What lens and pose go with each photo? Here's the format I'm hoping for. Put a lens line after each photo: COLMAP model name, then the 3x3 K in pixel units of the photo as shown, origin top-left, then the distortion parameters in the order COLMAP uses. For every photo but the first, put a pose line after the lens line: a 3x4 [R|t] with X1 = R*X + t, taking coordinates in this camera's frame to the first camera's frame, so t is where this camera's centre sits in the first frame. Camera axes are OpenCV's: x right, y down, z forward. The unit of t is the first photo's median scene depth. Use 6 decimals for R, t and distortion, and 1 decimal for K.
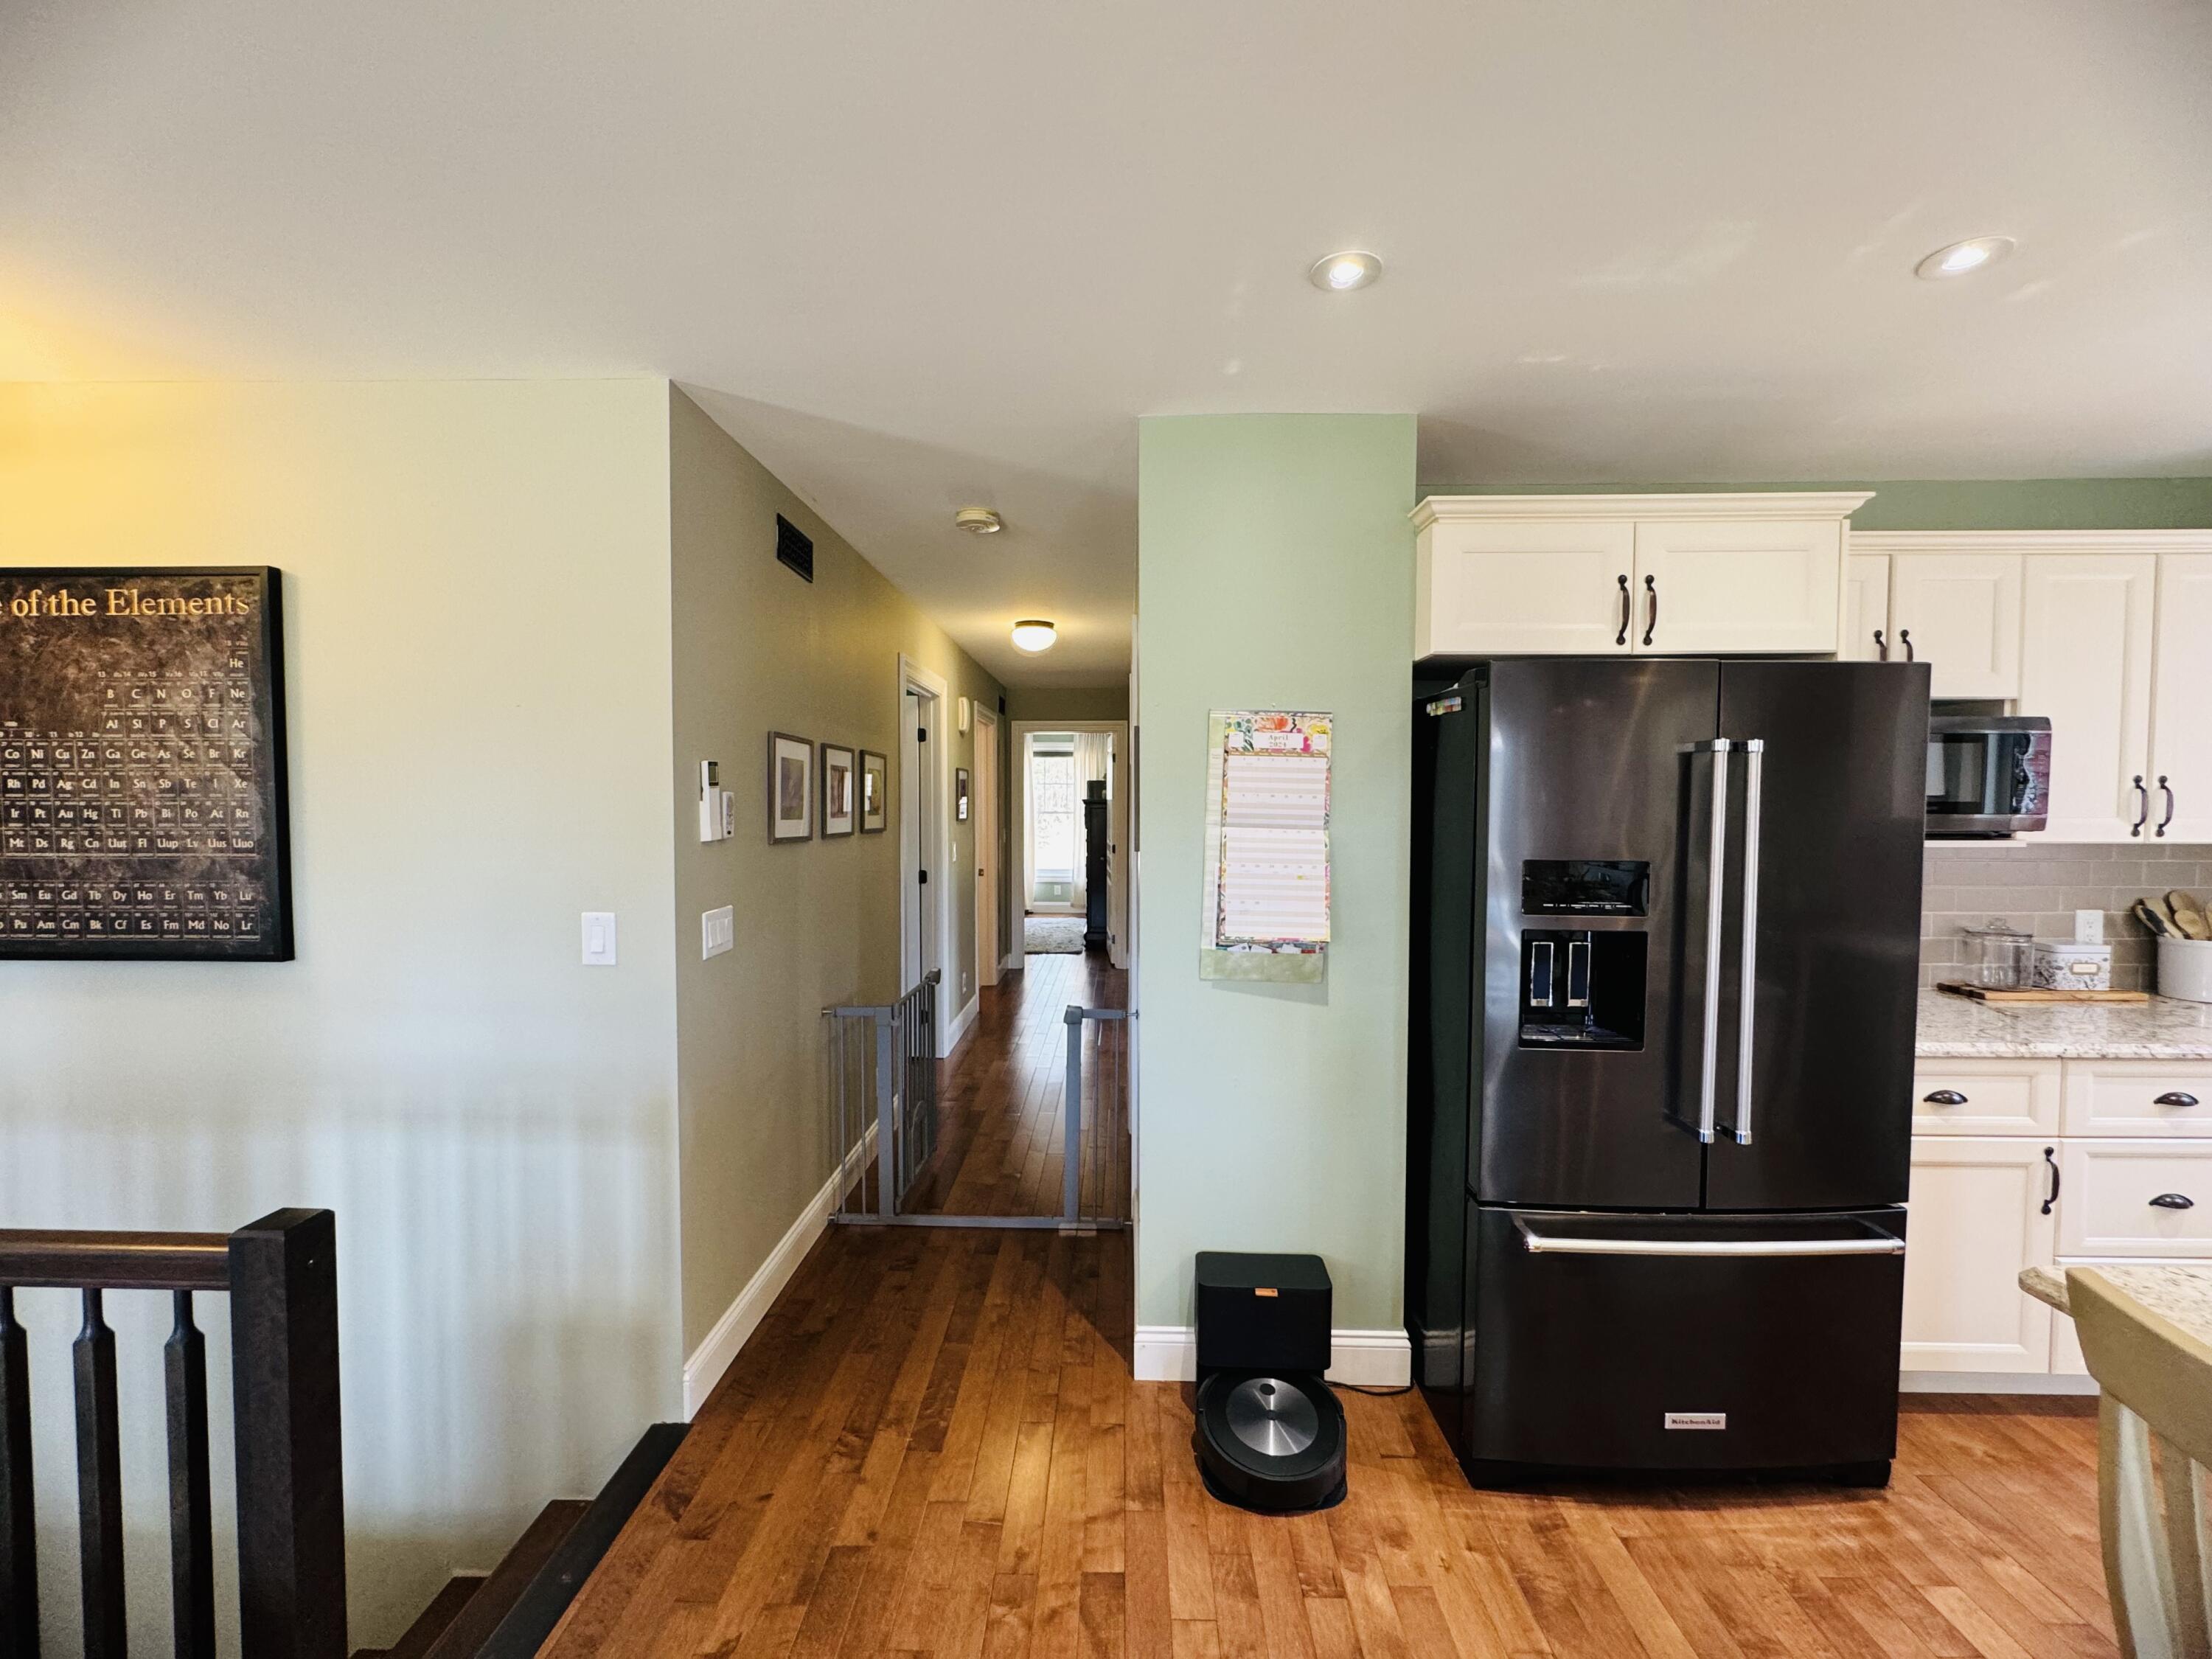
lens RADIAL K [[884.3, 0, 1107.4], [0, 884.3, 828.8], [0, 0, 1]] dist [-0.002609, 0.000604]
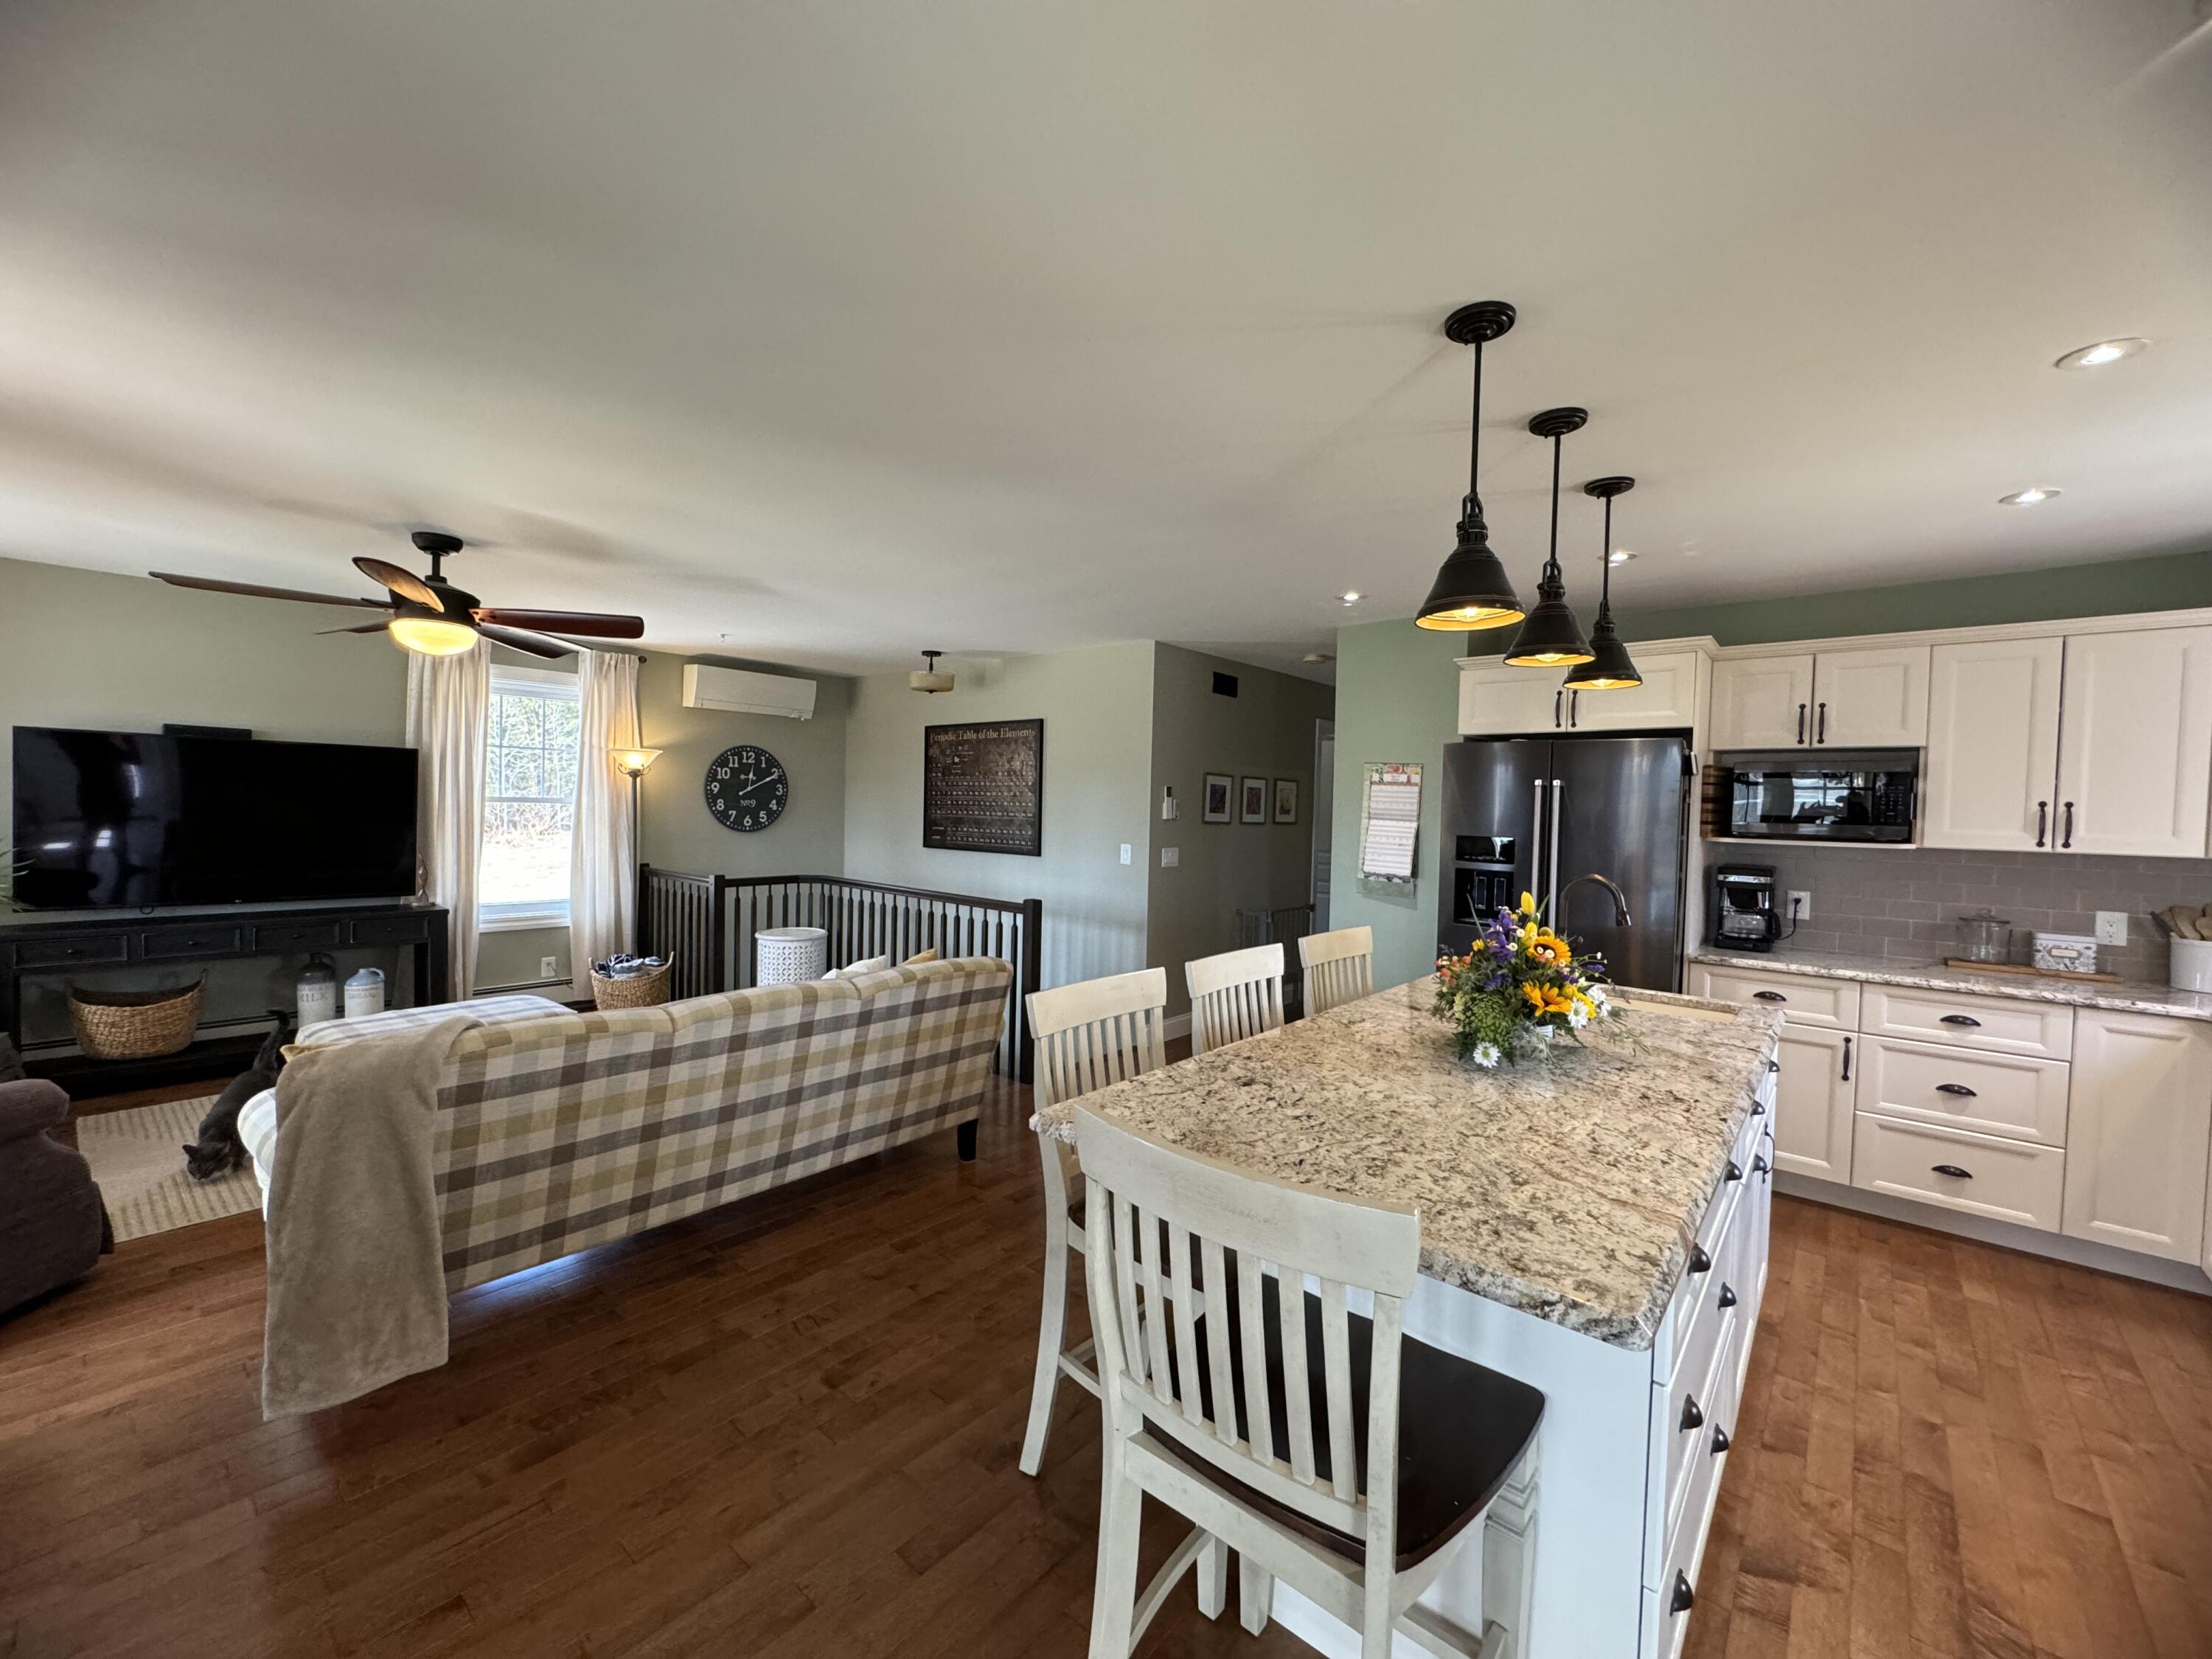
lens RADIAL K [[884.3, 0, 1106.8], [0, 884.3, 829.3], [0, 0, 1]] dist [-0.002609, 0.000604]
pose [[0.771427, 0.035118, -0.635347, 0.980573], [-0.044197, 0.999022, 0.001557, 0.045169], [0.634780, 0.026880, 0.772225, -0.997280]]
